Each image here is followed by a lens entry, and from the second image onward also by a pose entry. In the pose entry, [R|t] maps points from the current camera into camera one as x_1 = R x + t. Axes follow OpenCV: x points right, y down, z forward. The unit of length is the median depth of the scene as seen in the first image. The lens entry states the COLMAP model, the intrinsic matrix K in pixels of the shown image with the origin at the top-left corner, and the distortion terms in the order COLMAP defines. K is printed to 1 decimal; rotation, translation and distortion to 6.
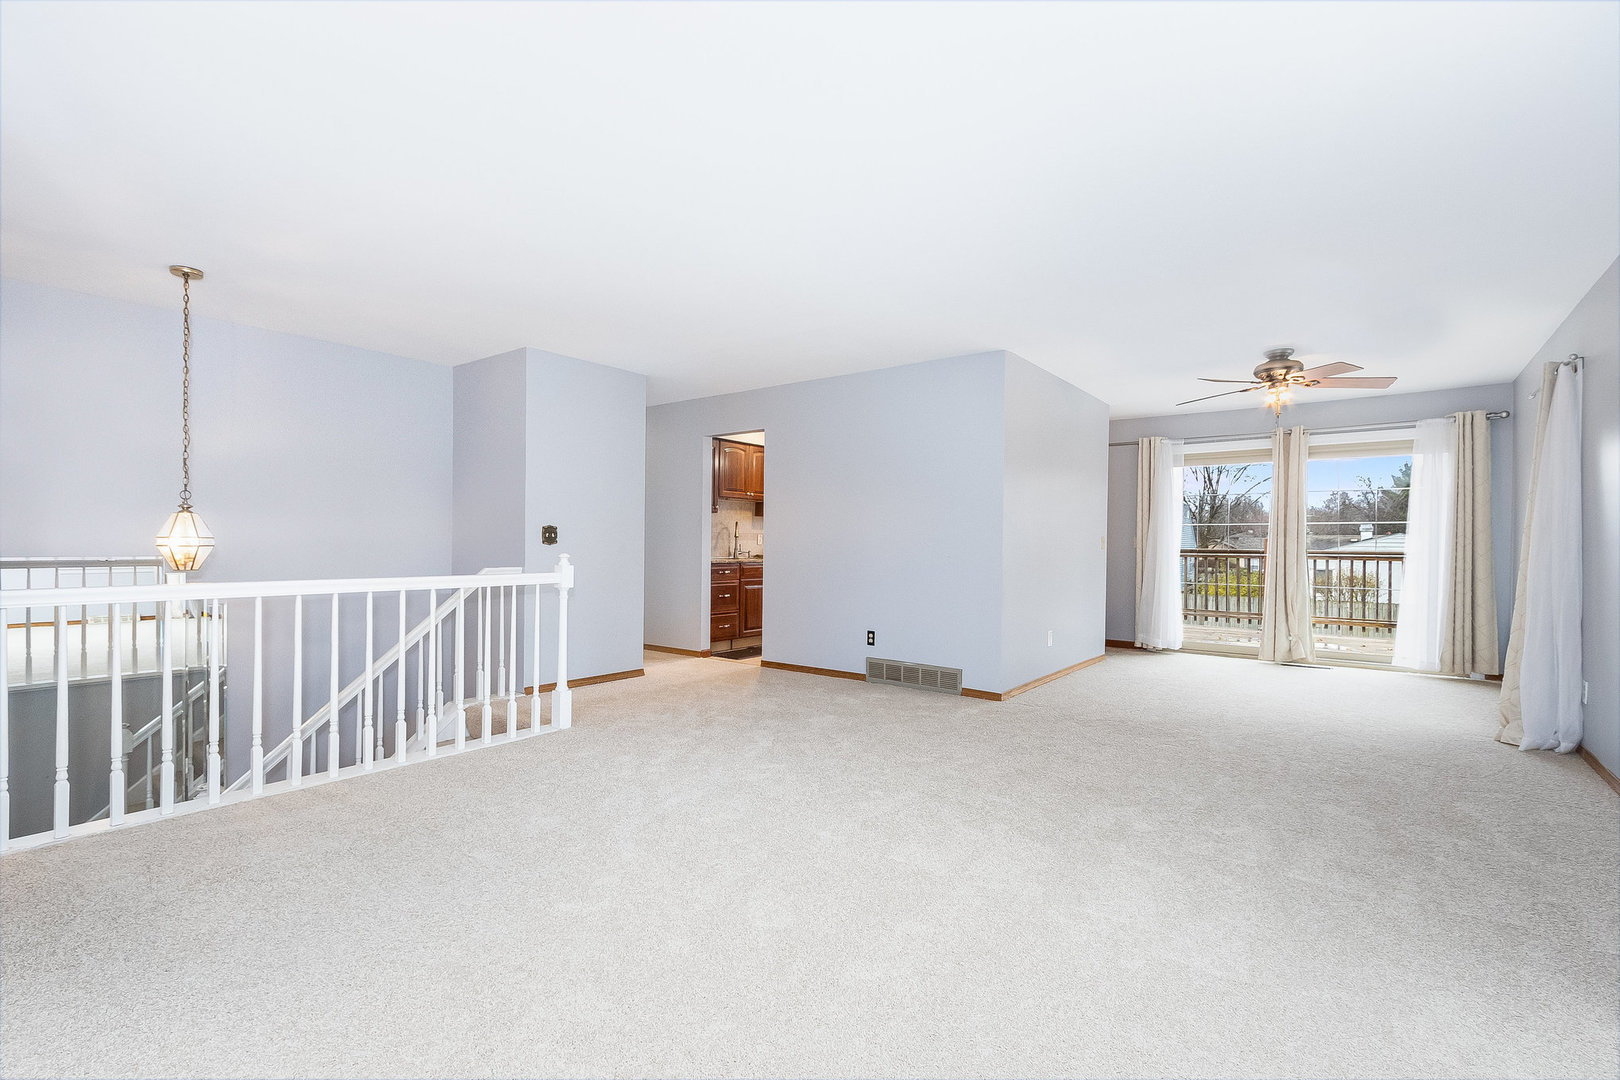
lens RADIAL K [[735.8, 0, 804.5], [0, 735.8, 541.2], [0, 0, 1]] dist [-0.000100, -0.000229]
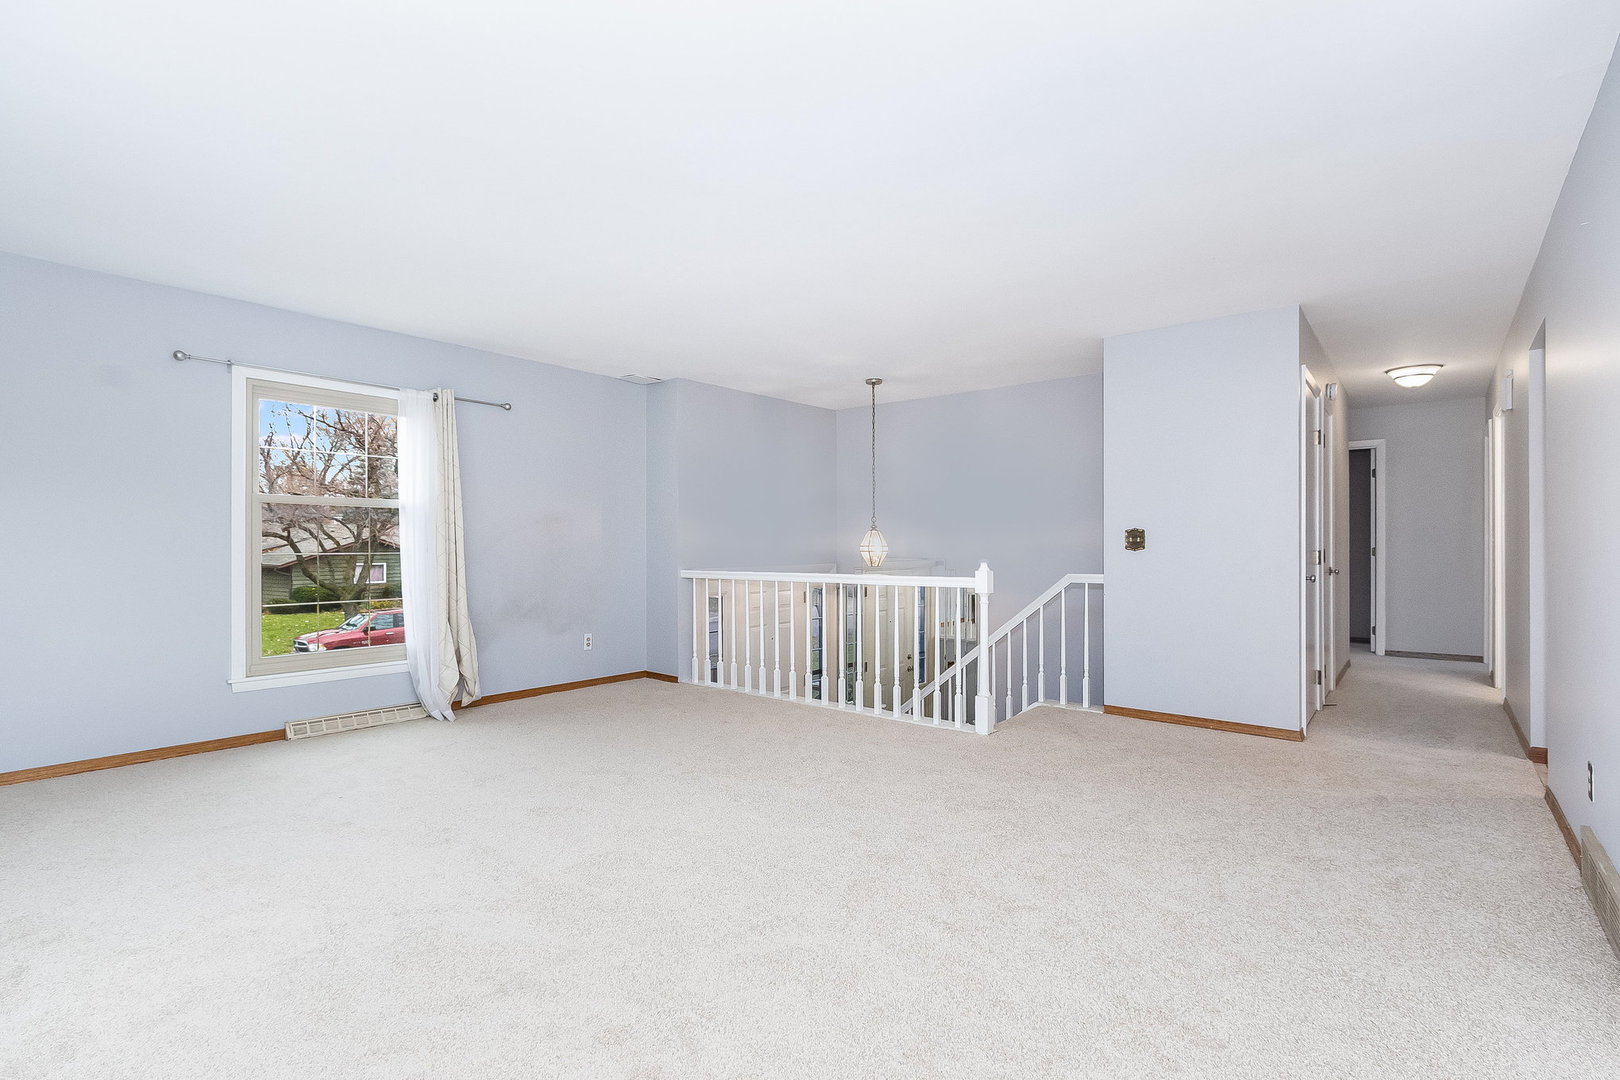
lens RADIAL K [[735.8, 0, 811.1], [0, 735.8, 542.0], [0, 0, 1]] dist [-0.000100, -0.000229]
pose [[-0.027599, -0.016397, -0.999485, 0.700992], [0.004151, 0.999855, -0.016518, 0.009540], [0.999610, -0.004605, -0.027527, 0.817975]]
